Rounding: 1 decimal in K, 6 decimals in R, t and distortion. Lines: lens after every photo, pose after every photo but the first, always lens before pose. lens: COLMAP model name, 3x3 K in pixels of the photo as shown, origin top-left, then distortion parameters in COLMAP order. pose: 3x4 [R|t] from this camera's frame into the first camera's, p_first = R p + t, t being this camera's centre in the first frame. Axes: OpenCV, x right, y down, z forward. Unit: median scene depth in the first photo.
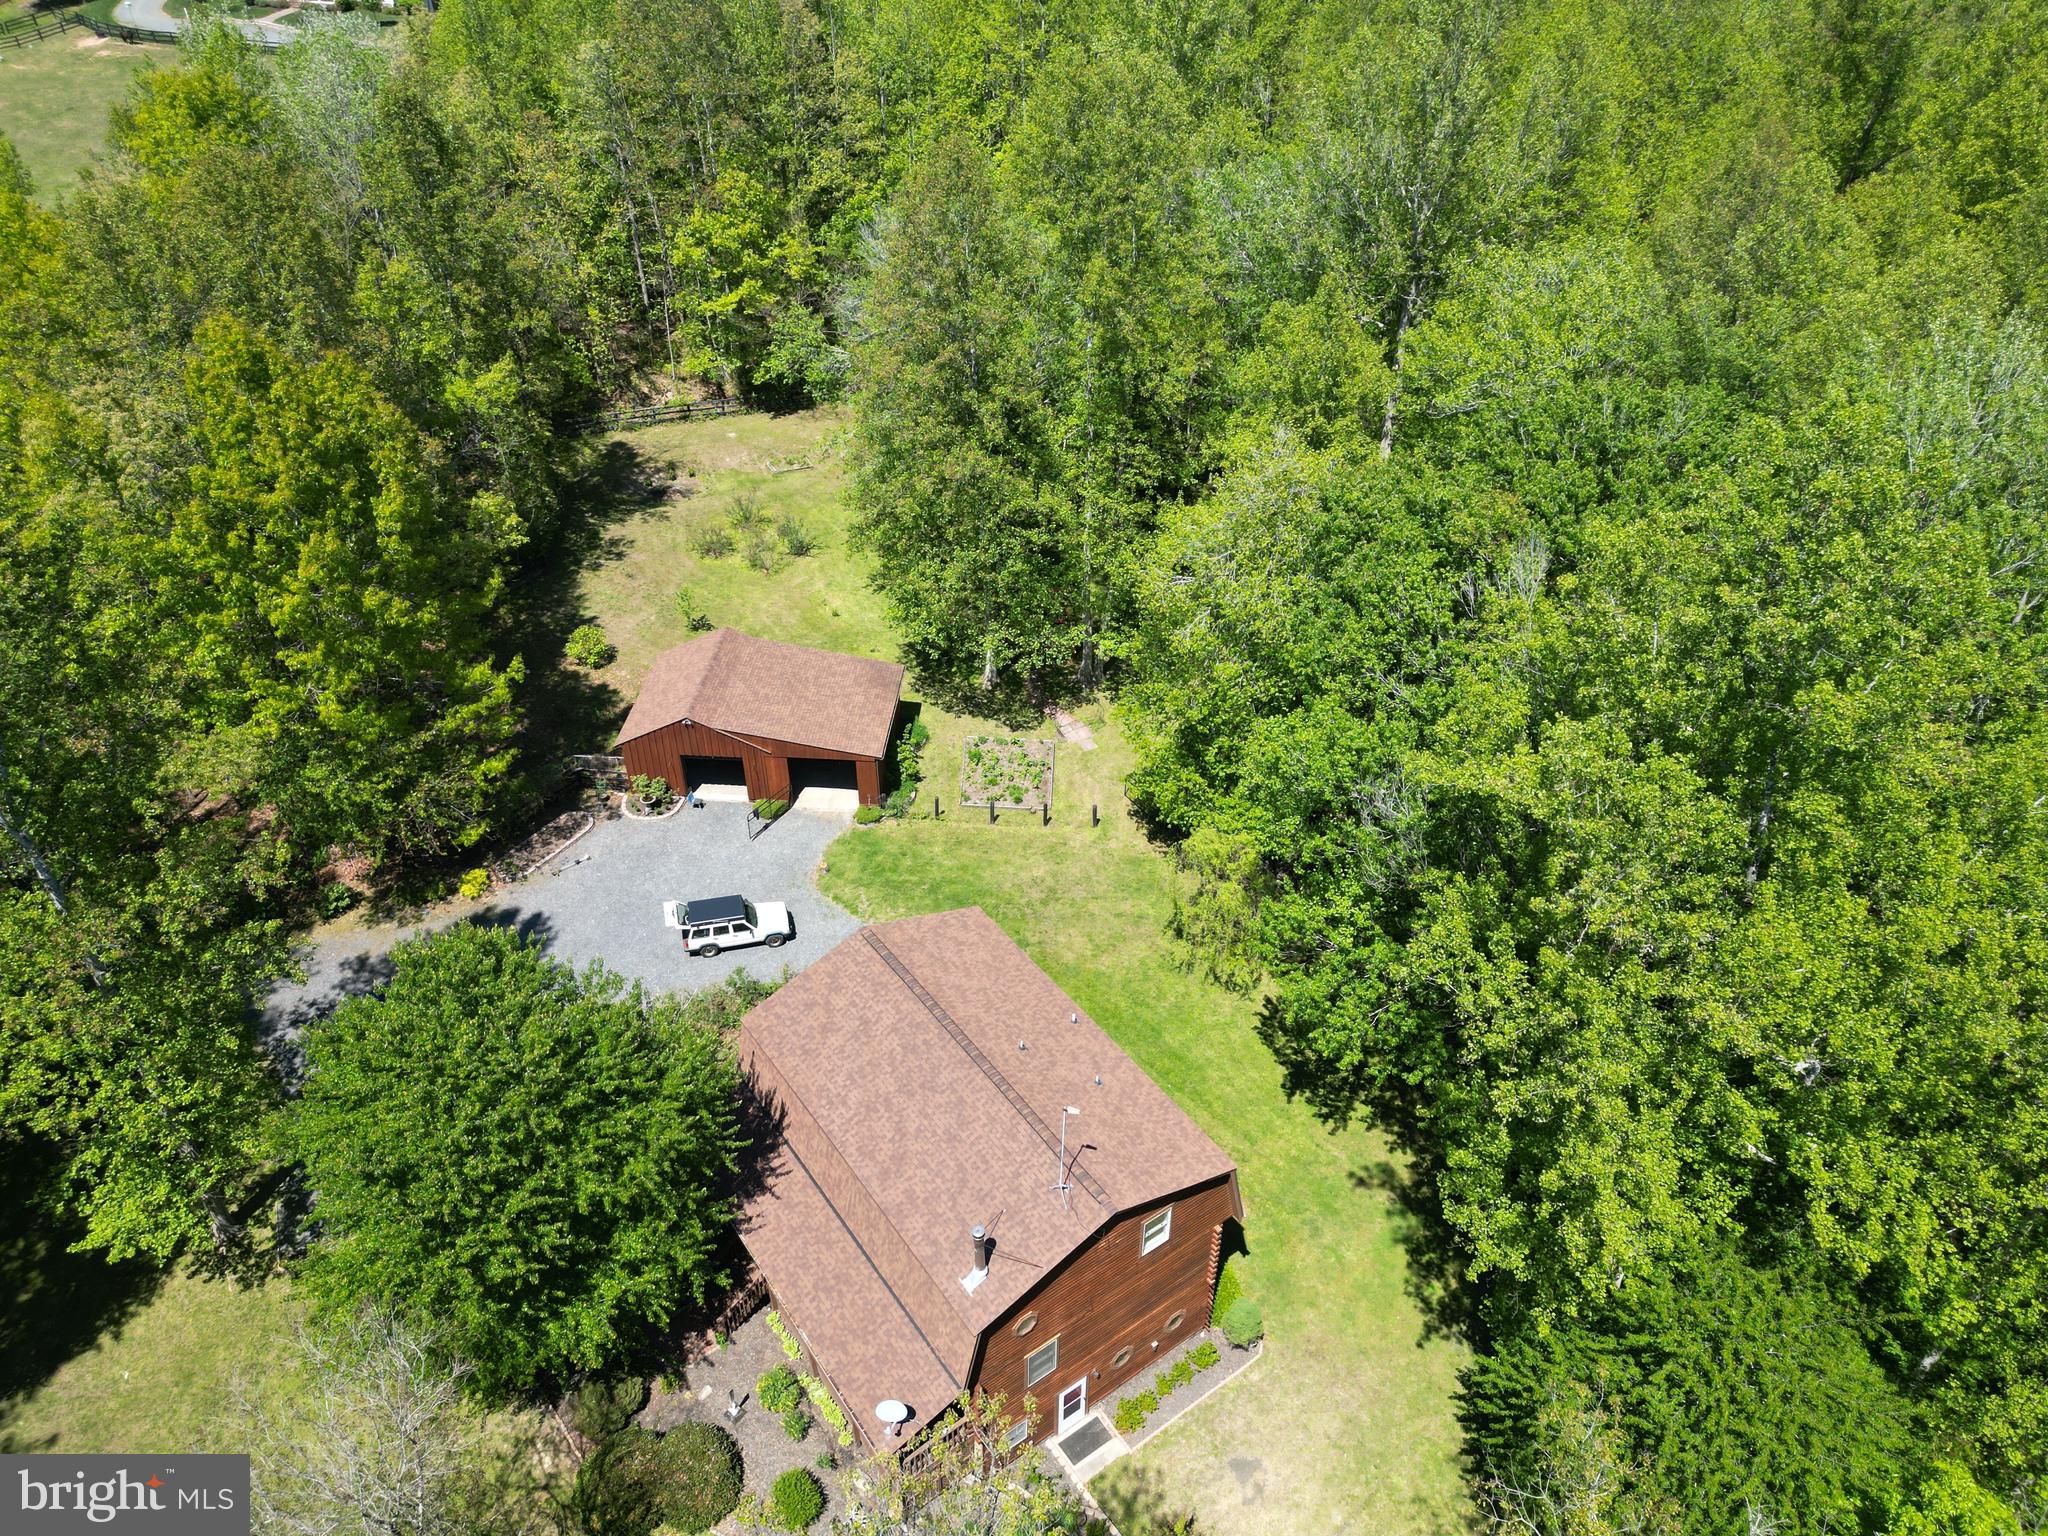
lens RADIAL K [[1435.9, 0, 1018.6], [0, 1435.9, 767.4], [0, 0, 1]] dist [0.073027, -0.061043]
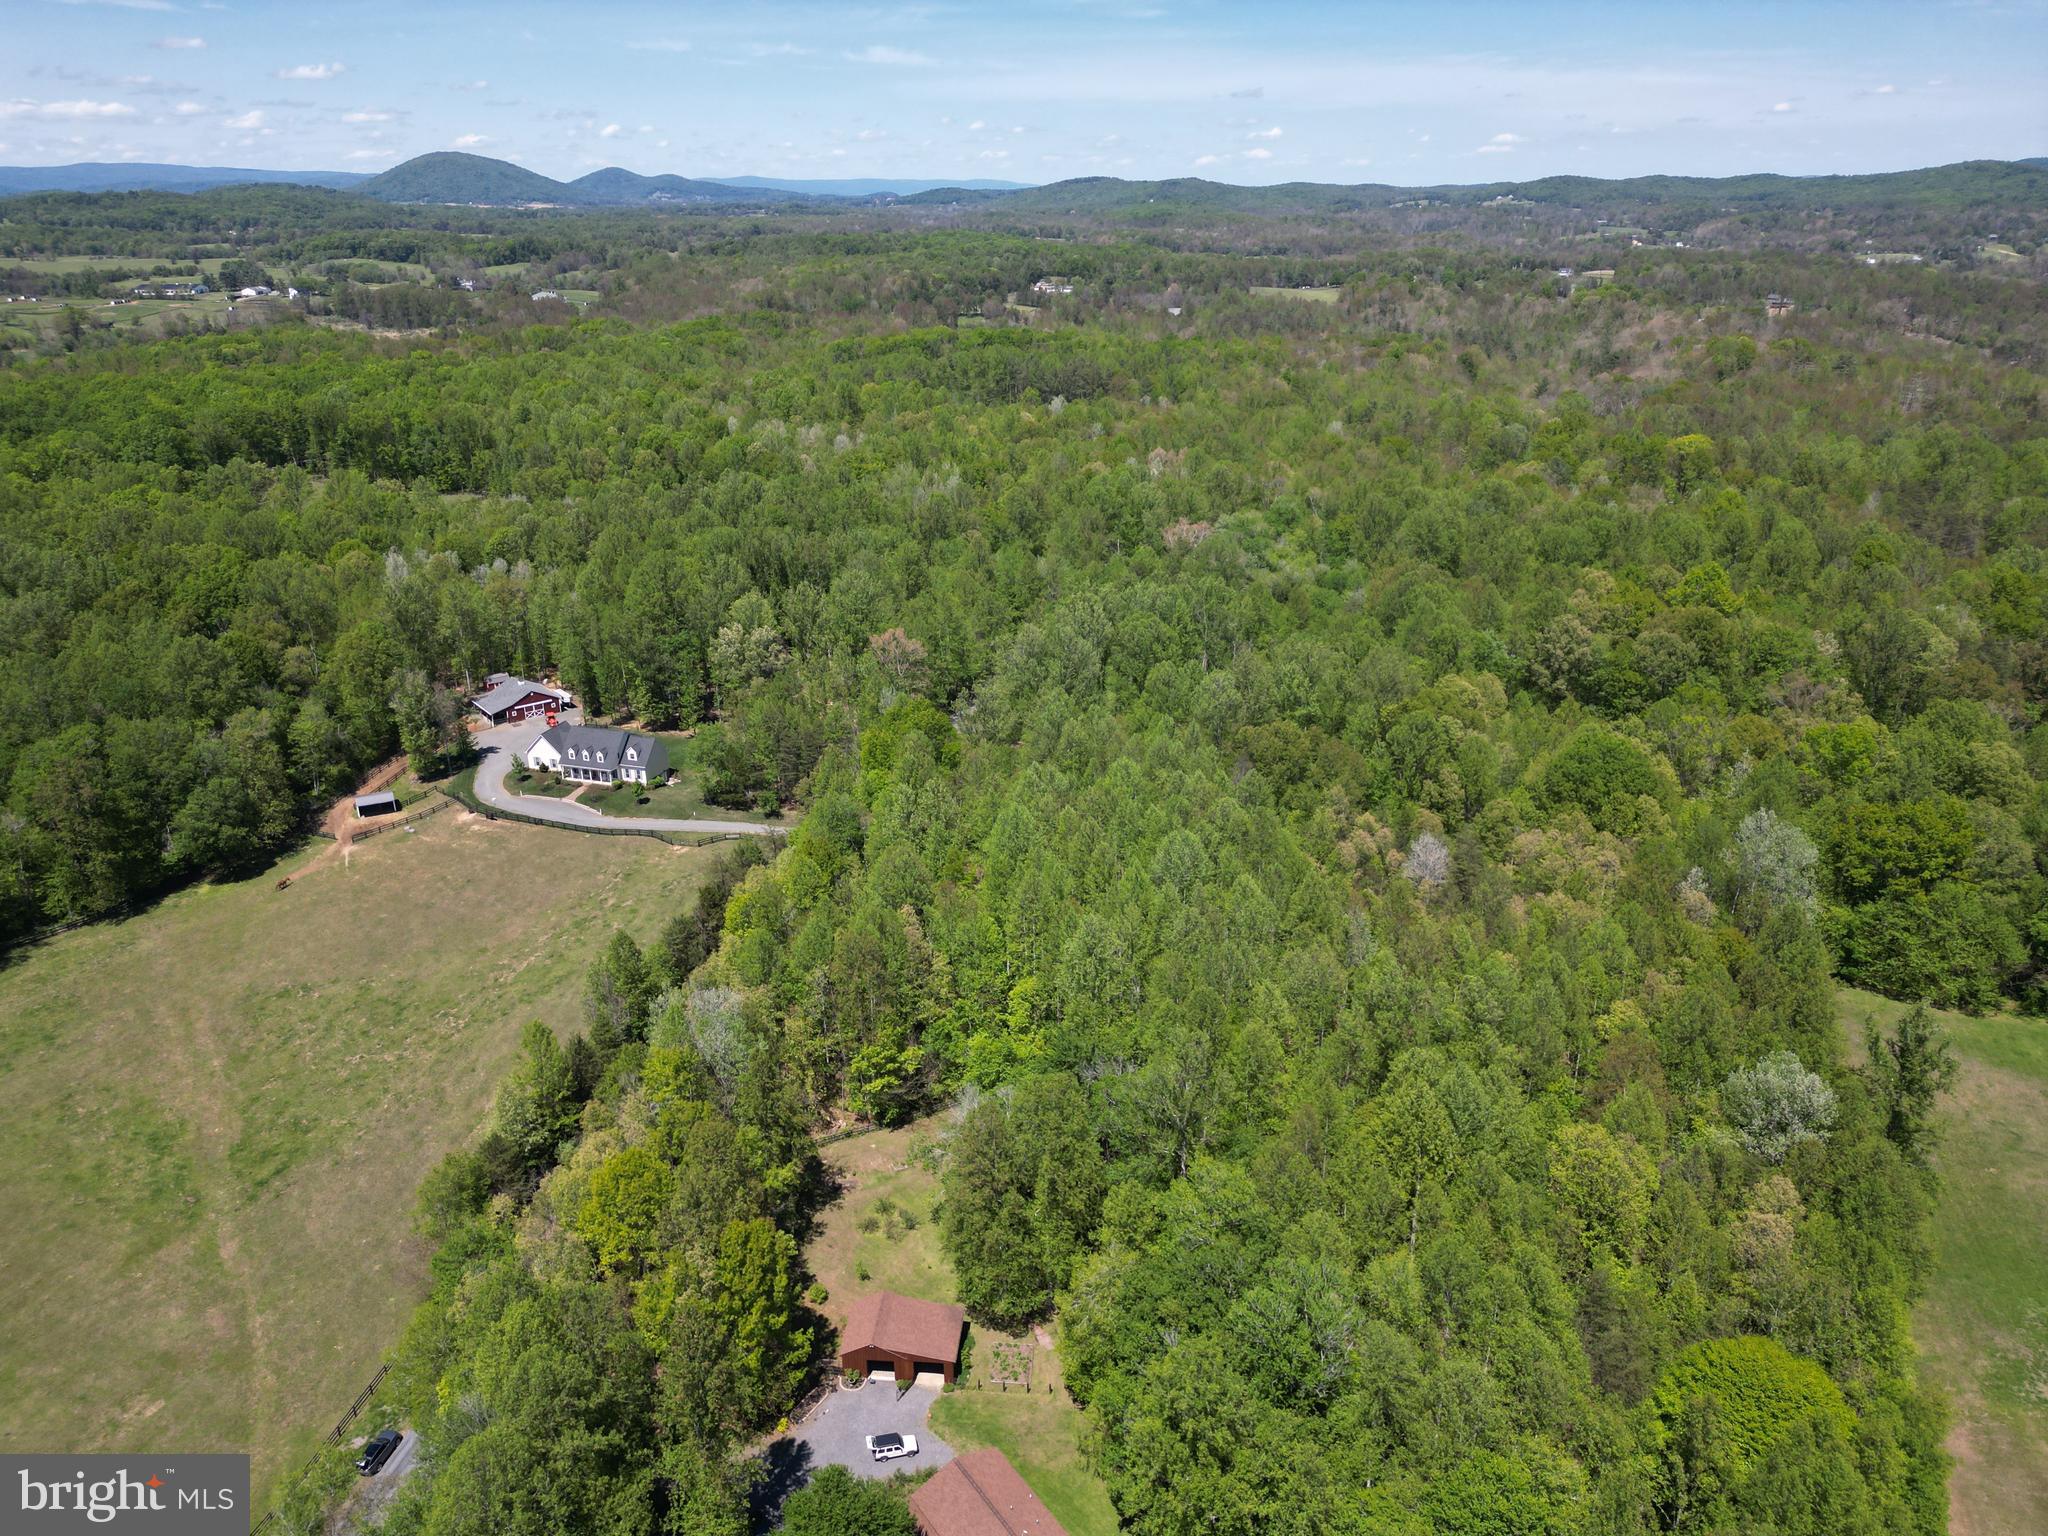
lens RADIAL K [[1435.9, 0, 1018.6], [0, 1435.9, 767.4], [0, 0, 1]] dist [0.073027, -0.061043]
pose [[0.999862, 0.000958, -0.016589, 0.041776], [-0.005266, 0.965152, -0.261636, -0.311441], [0.015761, 0.261688, 0.965024, -1.447071]]
